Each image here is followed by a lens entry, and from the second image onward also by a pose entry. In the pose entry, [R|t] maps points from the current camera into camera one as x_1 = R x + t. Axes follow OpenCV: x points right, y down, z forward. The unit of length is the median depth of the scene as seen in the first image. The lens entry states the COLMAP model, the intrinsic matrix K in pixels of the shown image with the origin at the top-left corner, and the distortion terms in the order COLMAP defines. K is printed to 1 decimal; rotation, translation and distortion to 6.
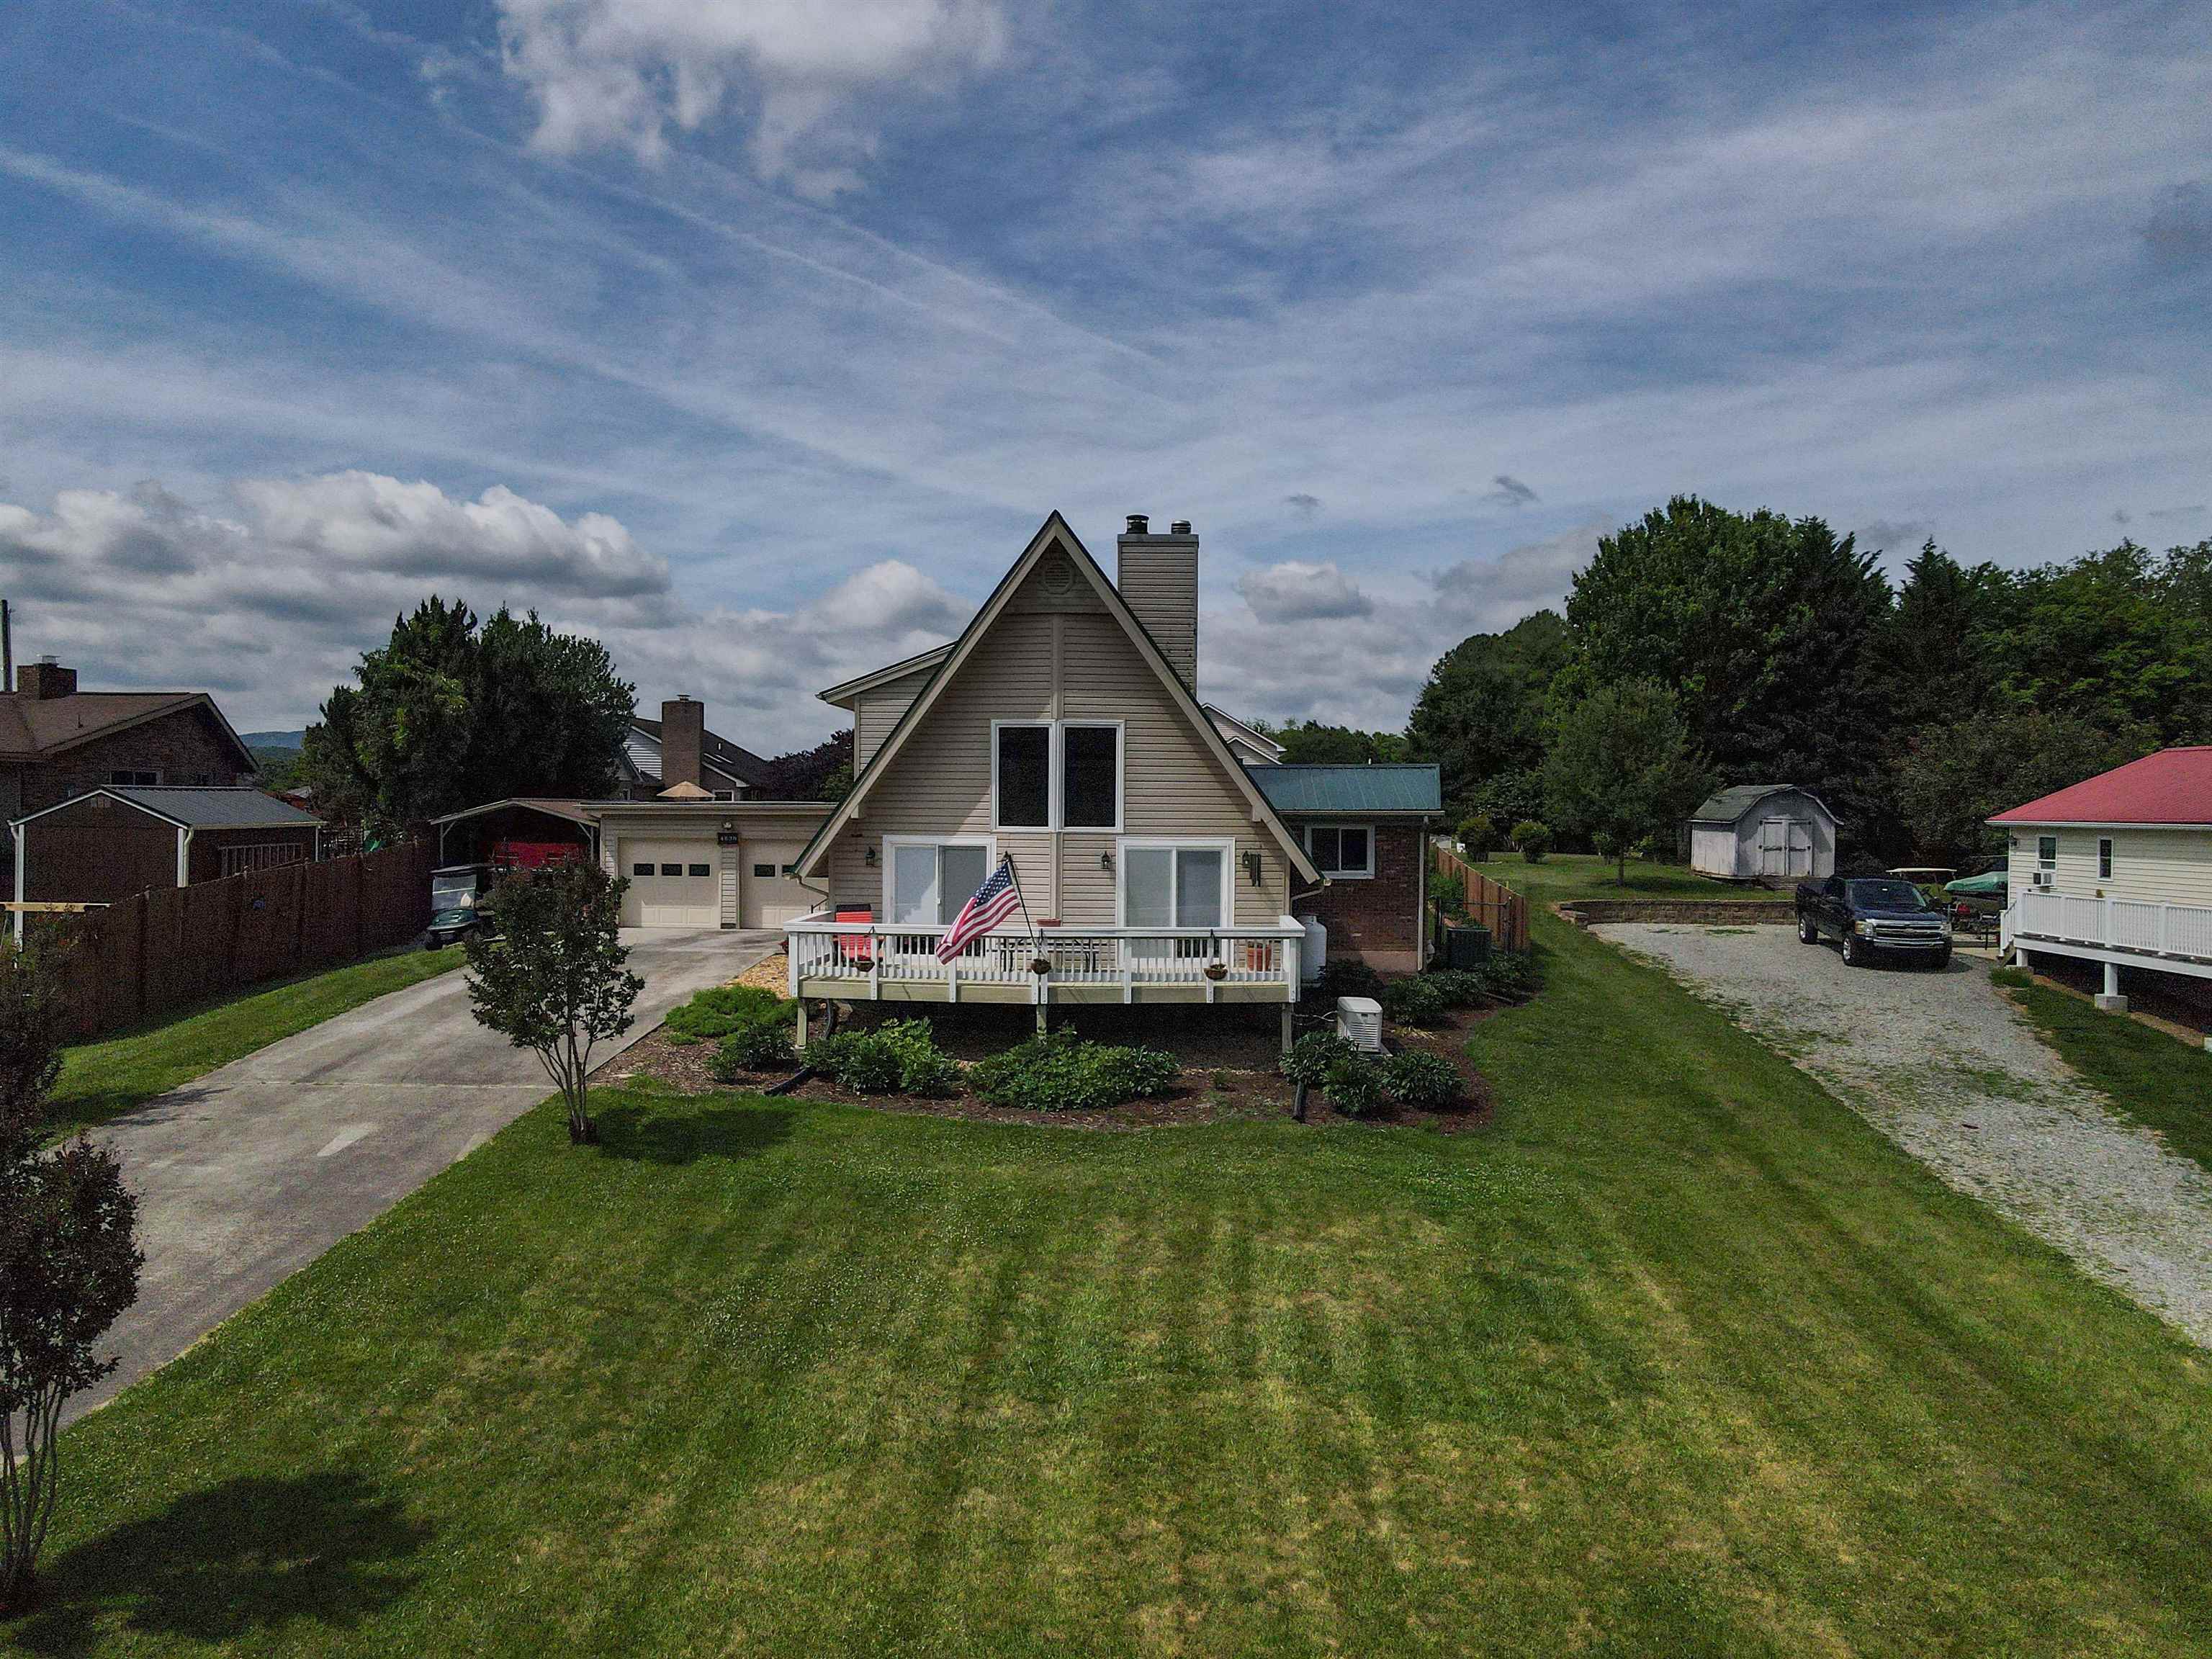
lens RADIAL K [[1616.6, 0, 1104.6], [0, 1616.6, 835.5], [0, 0, 1]] dist [-0.000368, 0.033052]
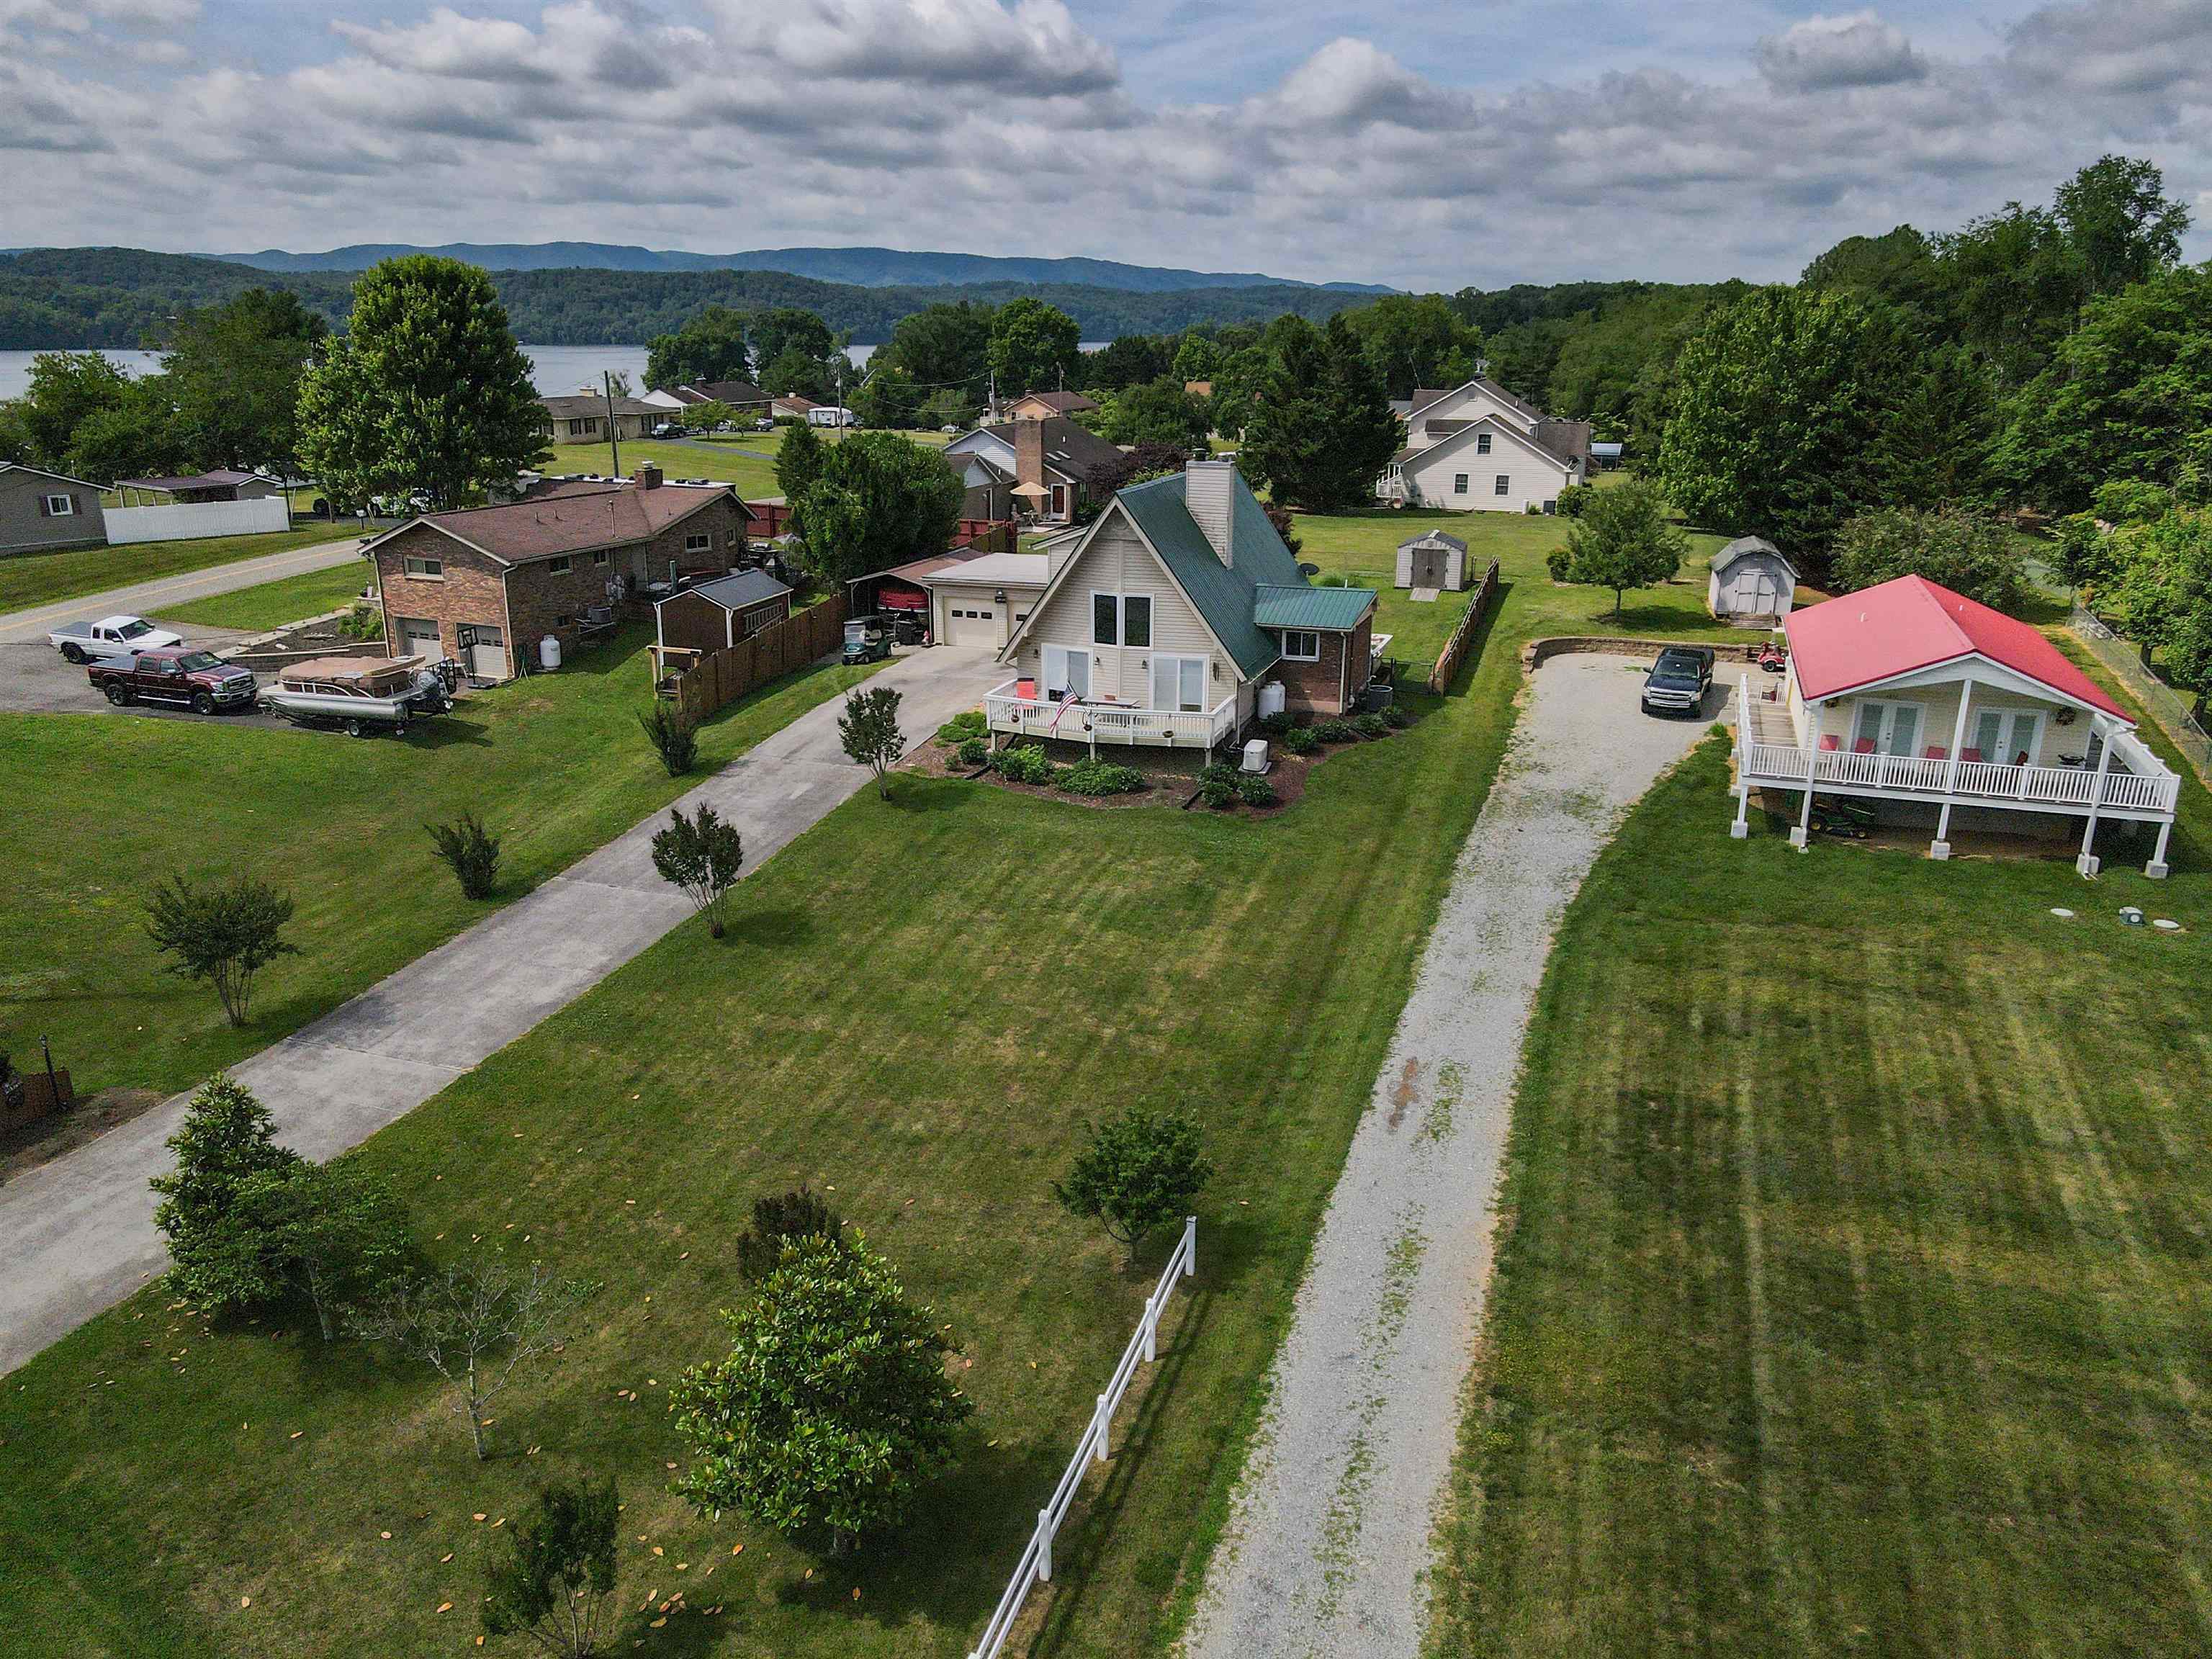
lens RADIAL K [[1616.6, 0, 1104.6], [0, 1616.6, 835.5], [0, 0, 1]] dist [-0.000368, 0.033052]
pose [[0.961730, 0.080890, -0.261788, 0.424473], [-0.002474, 0.957955, 0.286909, -0.304735], [0.273989, -0.275281, 0.921493, -0.787880]]
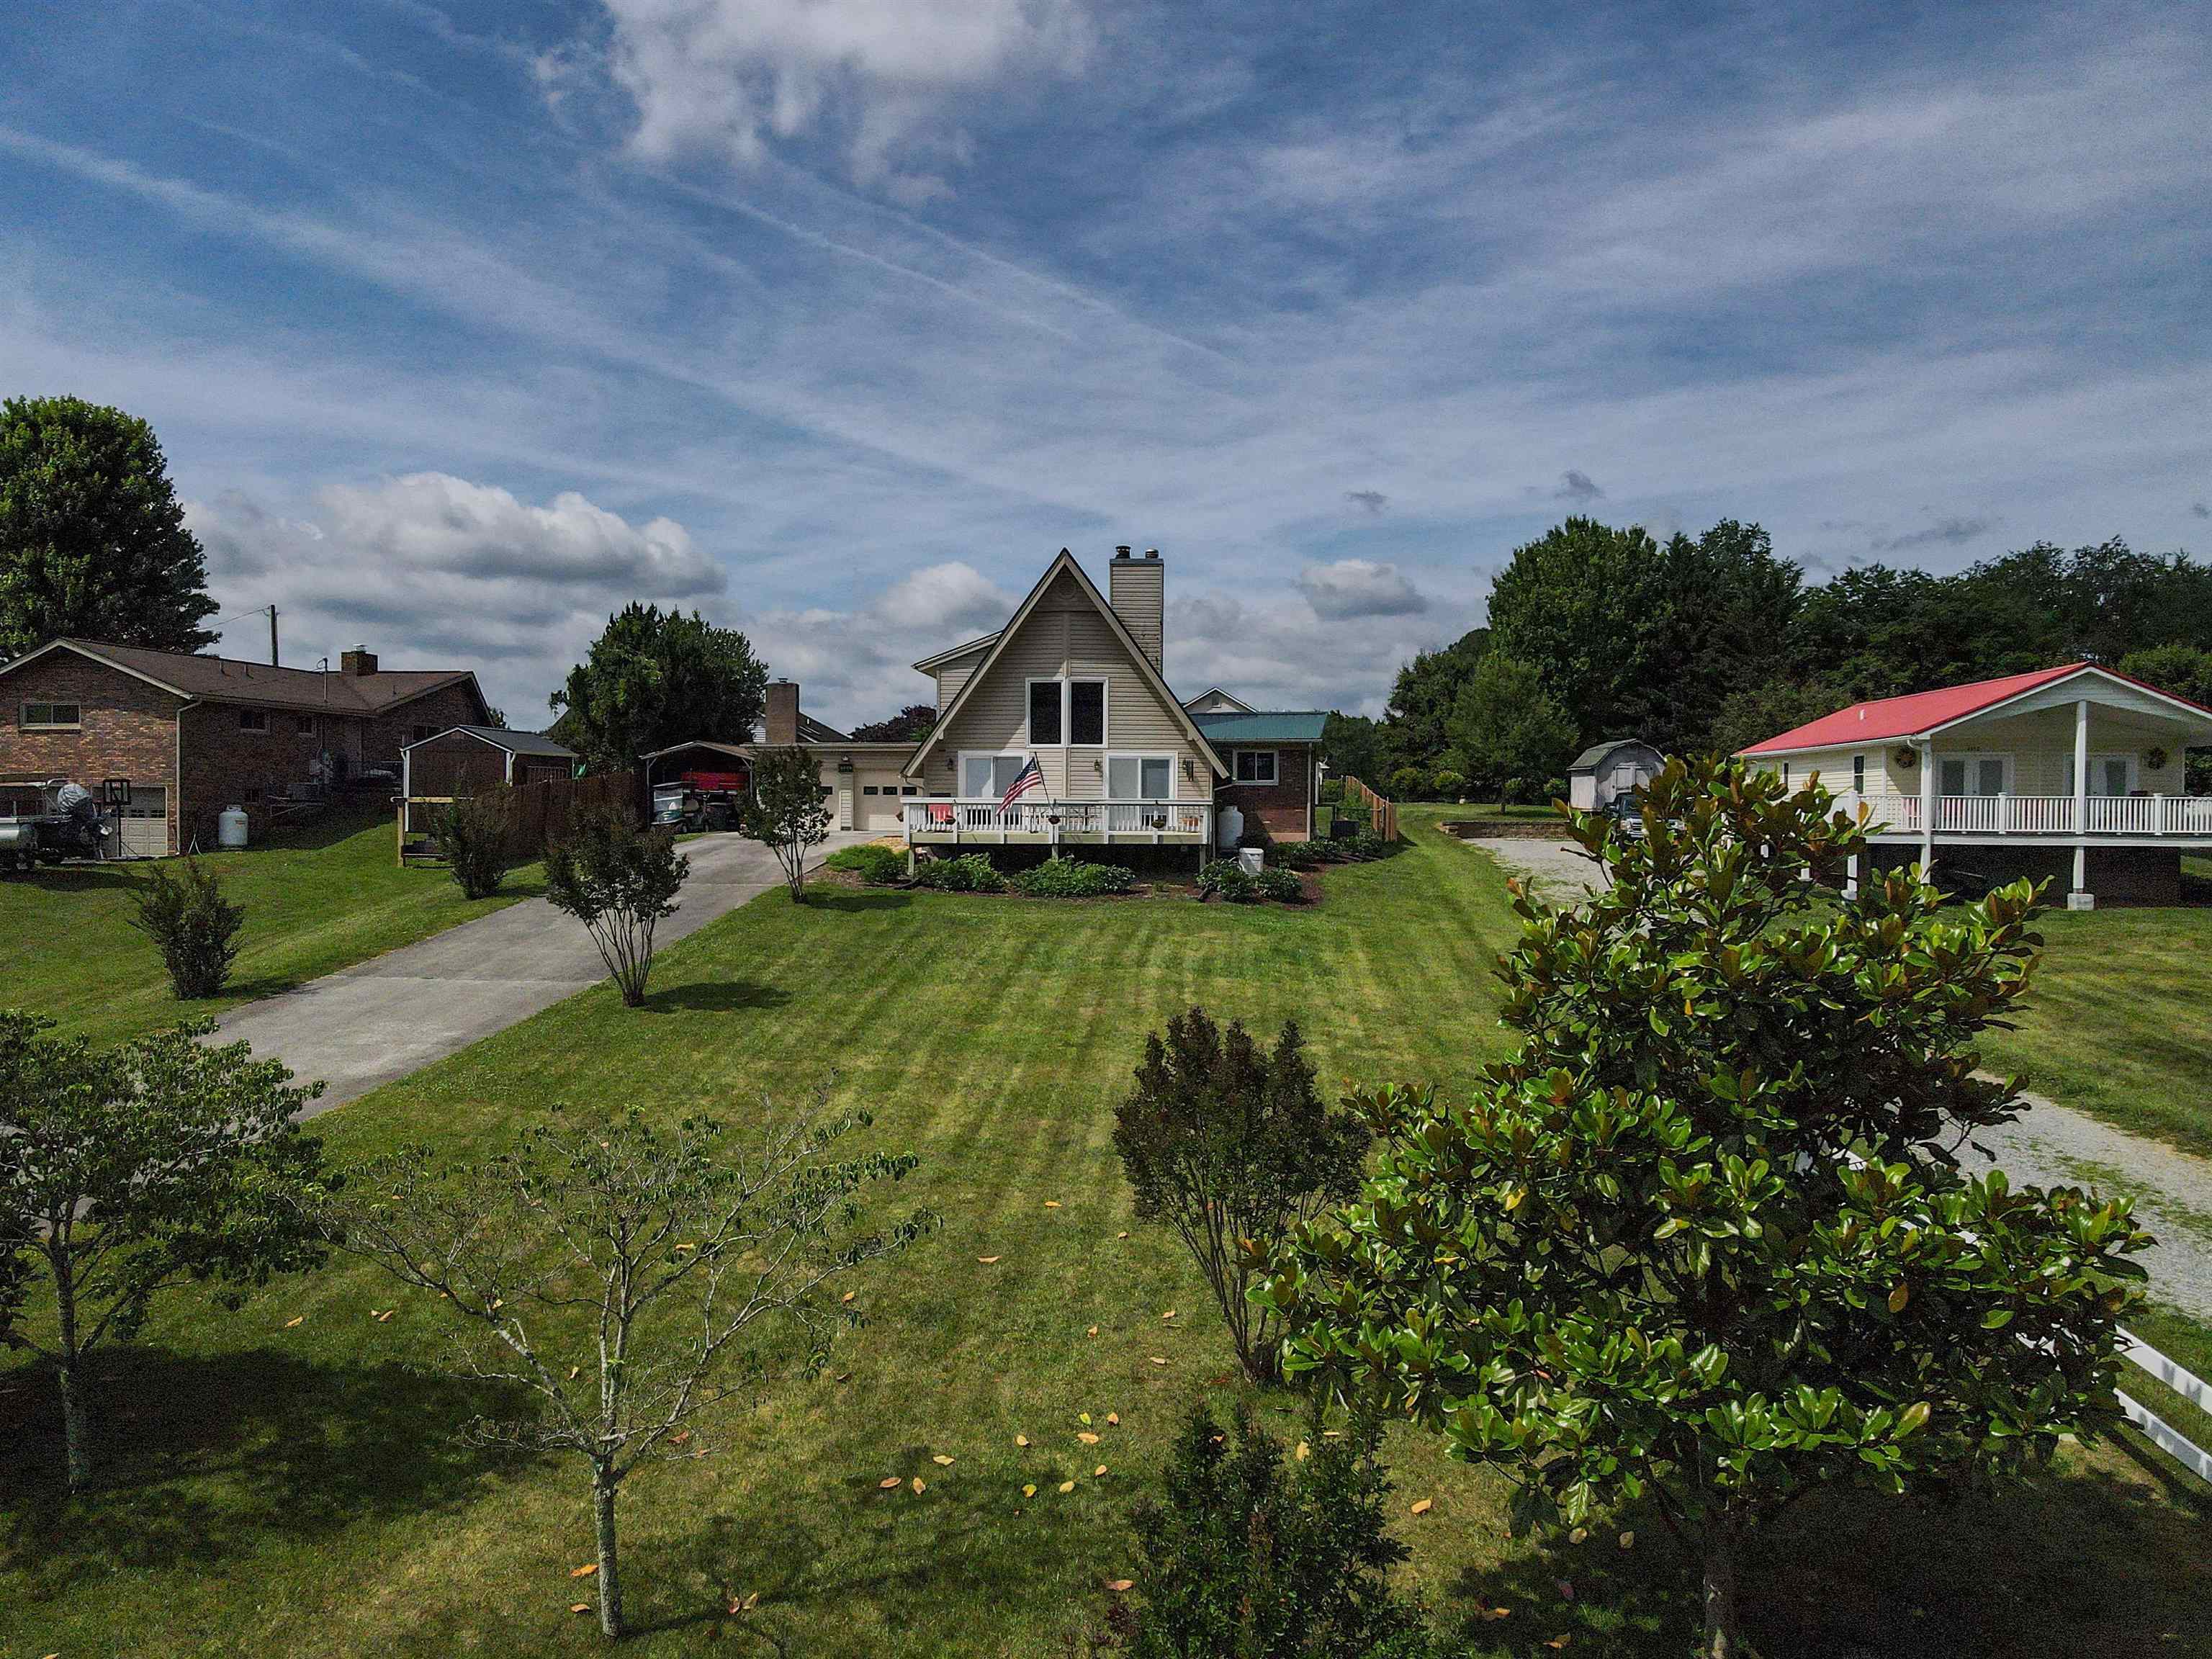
lens RADIAL K [[1614.5, 0, 1106.0], [0, 1614.5, 829.5], [0, 0, 1]] dist [0.014620, 0.005976]
pose [[0.999670, -0.000746, -0.025695, 0.043771], [0.000699, 0.999998, -0.001841, 0.070596], [0.025696, 0.001822, 0.999668, -0.518101]]
